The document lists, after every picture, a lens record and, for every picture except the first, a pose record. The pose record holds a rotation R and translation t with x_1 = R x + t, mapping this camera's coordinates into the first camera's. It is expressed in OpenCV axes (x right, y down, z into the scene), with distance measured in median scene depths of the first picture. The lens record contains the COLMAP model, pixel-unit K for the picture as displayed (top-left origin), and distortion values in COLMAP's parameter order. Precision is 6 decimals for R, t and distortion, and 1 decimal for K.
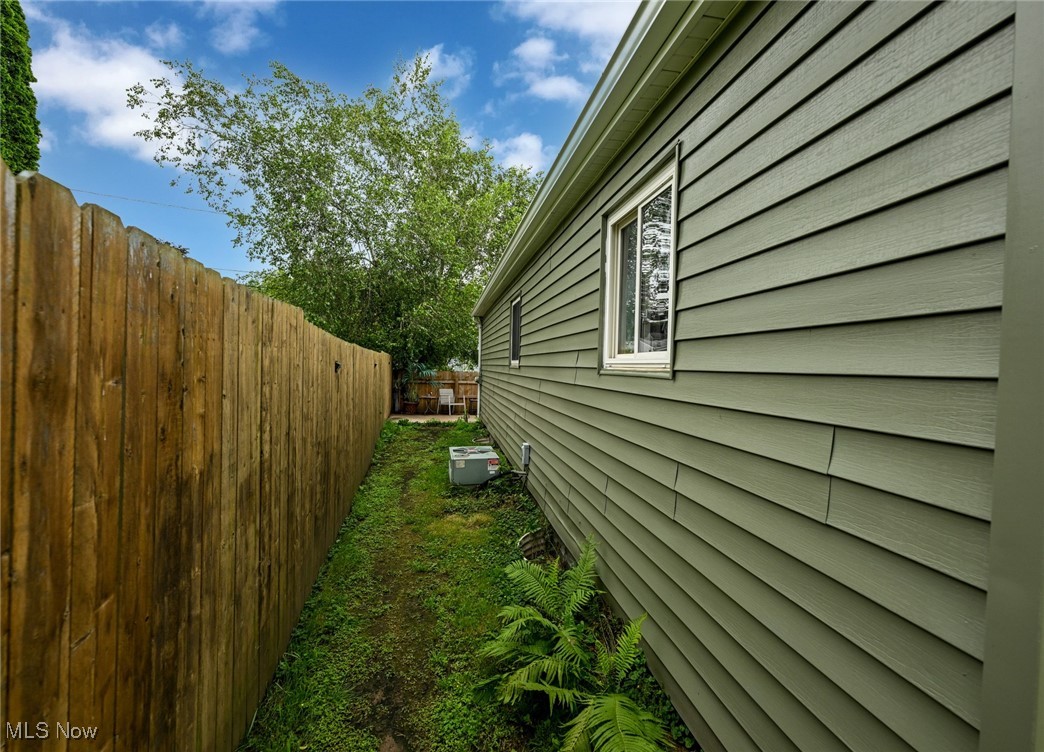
lens RADIAL K [[439.1, 0, 522.0], [0, 439.1, 376.0], [0, 0, 1]] dist [0.000193, 0.000005]
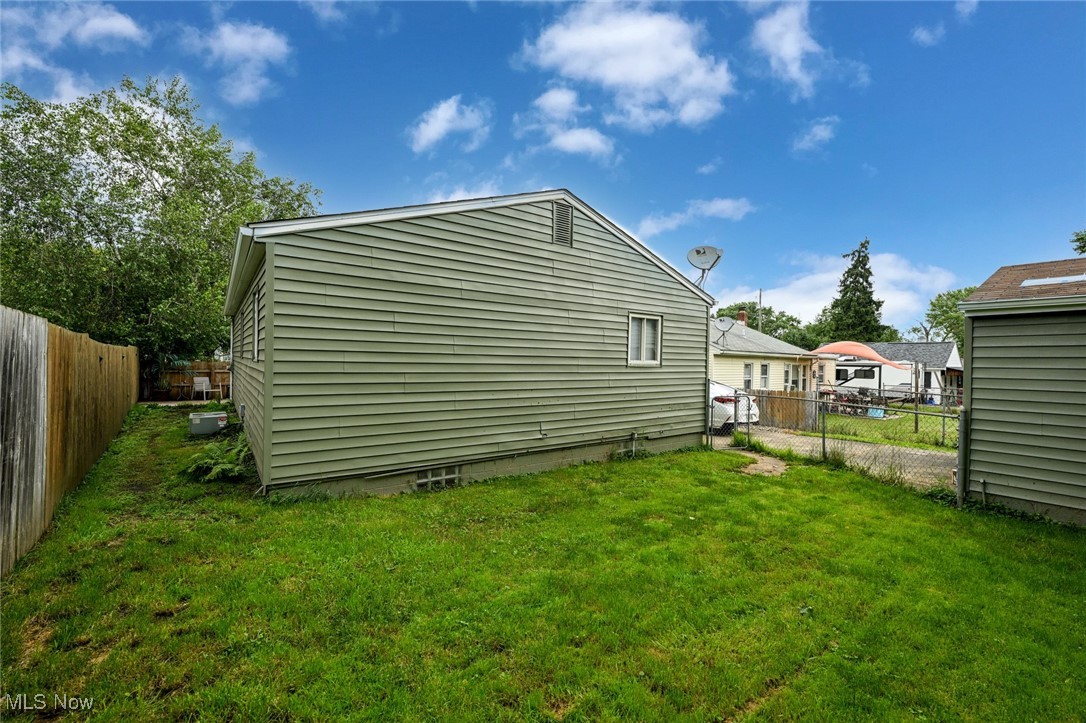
lens RADIAL K [[467.0, 0, 543.0], [0, 467.0, 361.5], [0, 0, 1]] dist [-0.002434, -0.000411]
pose [[0.910186, -0.009692, 0.414085, 0.148436], [0.012825, 0.999906, -0.004787, 0.007355], [-0.414000, 0.009668, 0.910225, -0.507930]]
